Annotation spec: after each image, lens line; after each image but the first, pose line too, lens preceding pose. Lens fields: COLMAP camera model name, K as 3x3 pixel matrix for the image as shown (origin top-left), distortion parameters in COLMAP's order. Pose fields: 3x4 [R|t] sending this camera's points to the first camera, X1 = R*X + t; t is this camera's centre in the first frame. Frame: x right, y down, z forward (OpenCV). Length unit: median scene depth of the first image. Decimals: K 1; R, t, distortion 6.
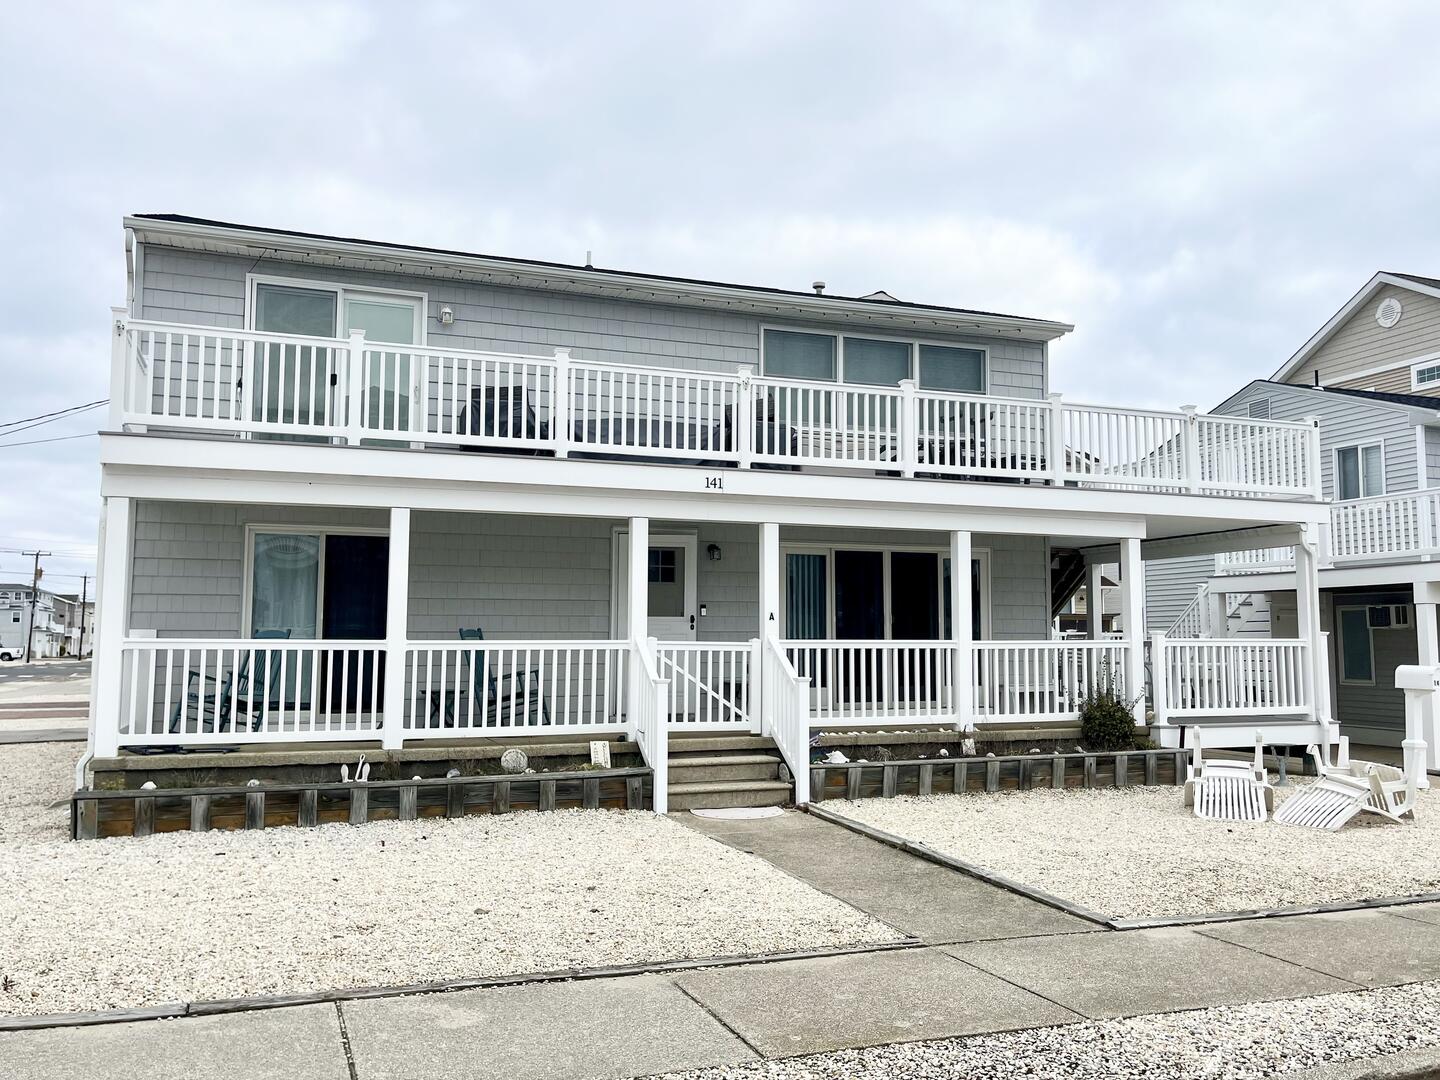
lens RADIAL K [[1180.9, 0, 719.8], [0, 1180.9, 537.4], [0, 0, 1]] dist [0.046804, -0.044379]
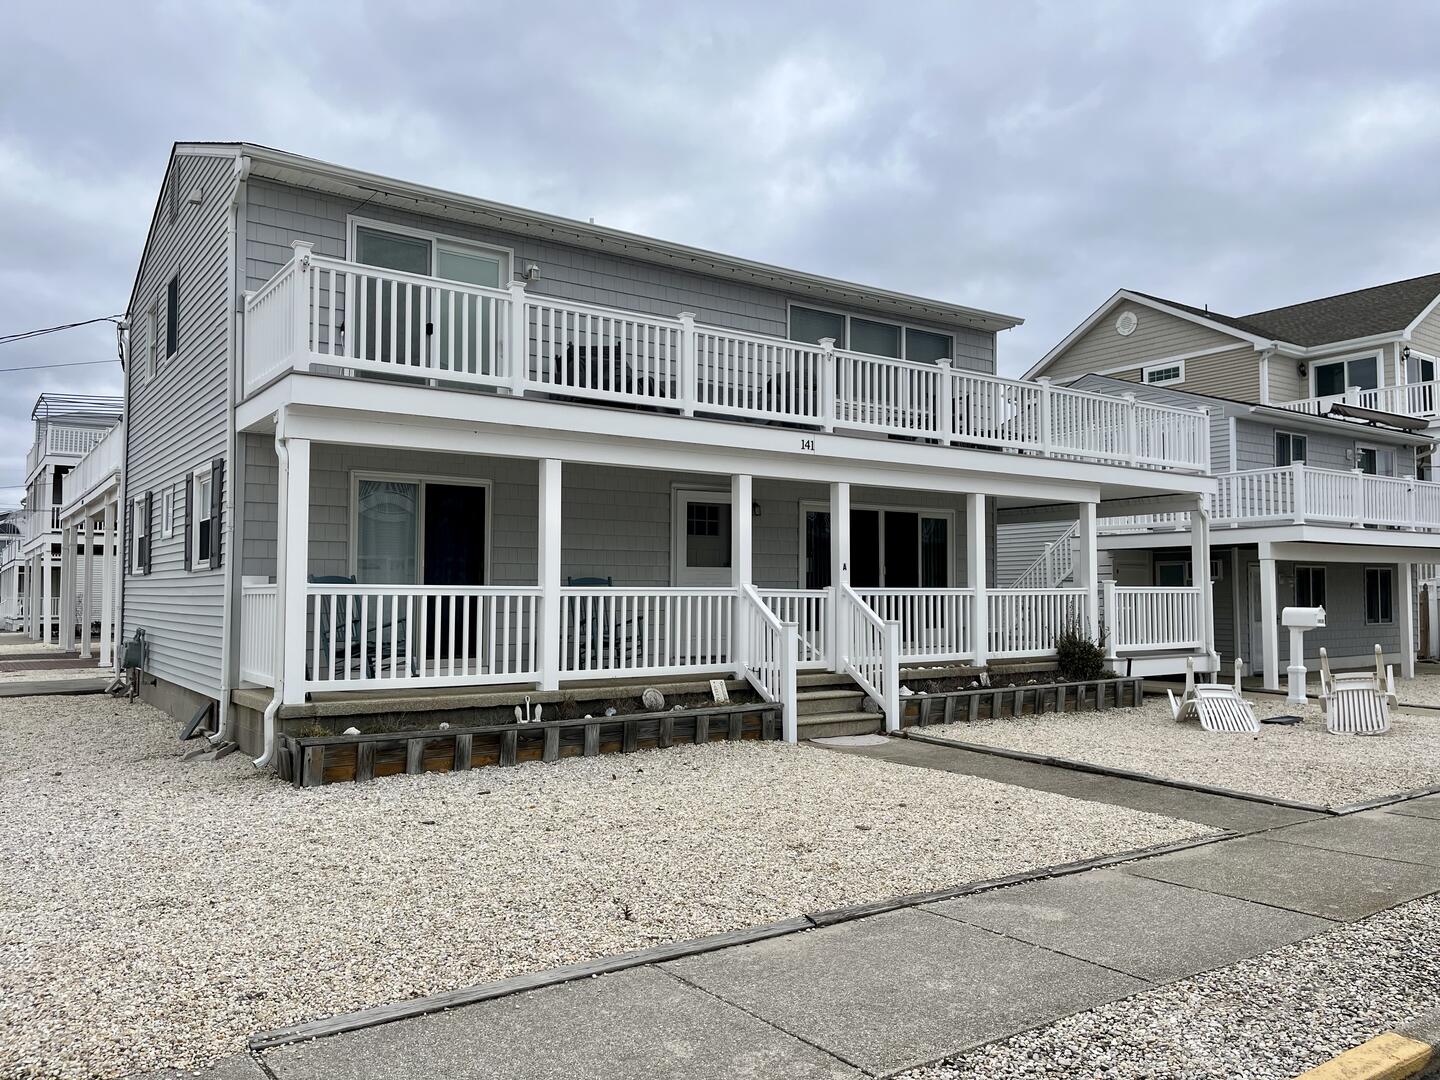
lens RADIAL K [[1089.6, 0, 720.5], [0, 1089.6, 541.9], [0, 0, 1]] dist [0.040375, -0.003699]
pose [[0.966604, 0.010177, 0.256072, -0.337329], [-0.019844, 0.999183, 0.035195, 0.009890], [-0.255504, -0.039101, 0.966017, 0.036559]]
